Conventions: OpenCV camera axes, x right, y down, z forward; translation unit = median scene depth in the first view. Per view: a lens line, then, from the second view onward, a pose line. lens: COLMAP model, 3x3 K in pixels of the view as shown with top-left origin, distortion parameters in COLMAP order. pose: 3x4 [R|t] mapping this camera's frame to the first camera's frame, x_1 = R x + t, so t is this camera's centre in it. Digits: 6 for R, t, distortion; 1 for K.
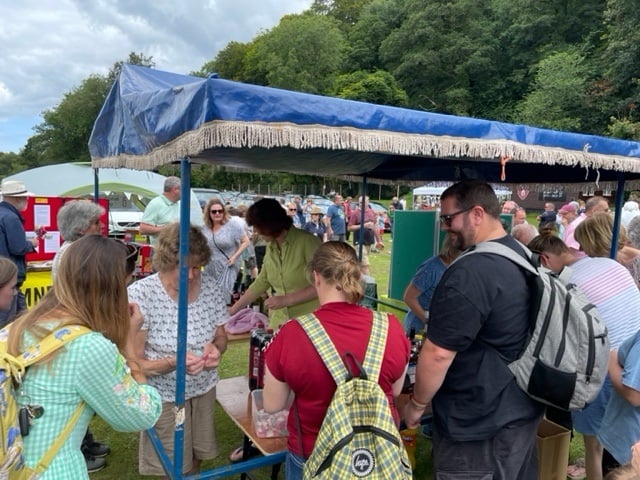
lens RADIAL K [[480.1, 0, 320.0], [0, 480.1, 240.0], [0, 0, 1]] dist [0.150877, -0.182029]
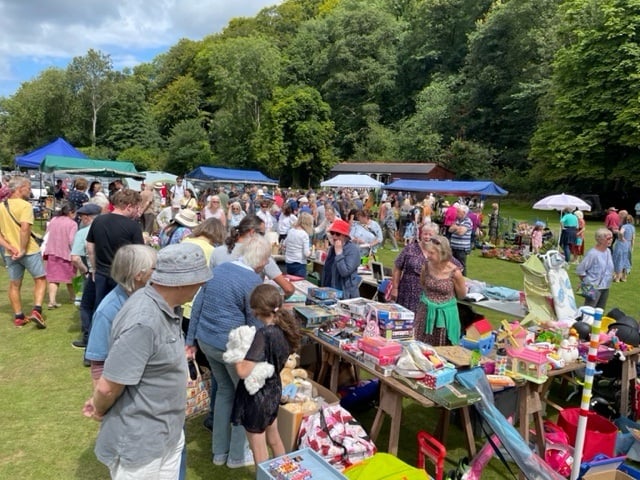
lens RADIAL K [[480.1, 0, 320.0], [0, 480.1, 240.0], [0, 0, 1]] dist [0.150877, -0.182029]
pose [[0.994405, 0.010934, 0.105072, 0.022111], [-0.013060, 0.999723, 0.019567, 0.022903], [-0.104829, -0.020830, 0.994272, -0.247252]]
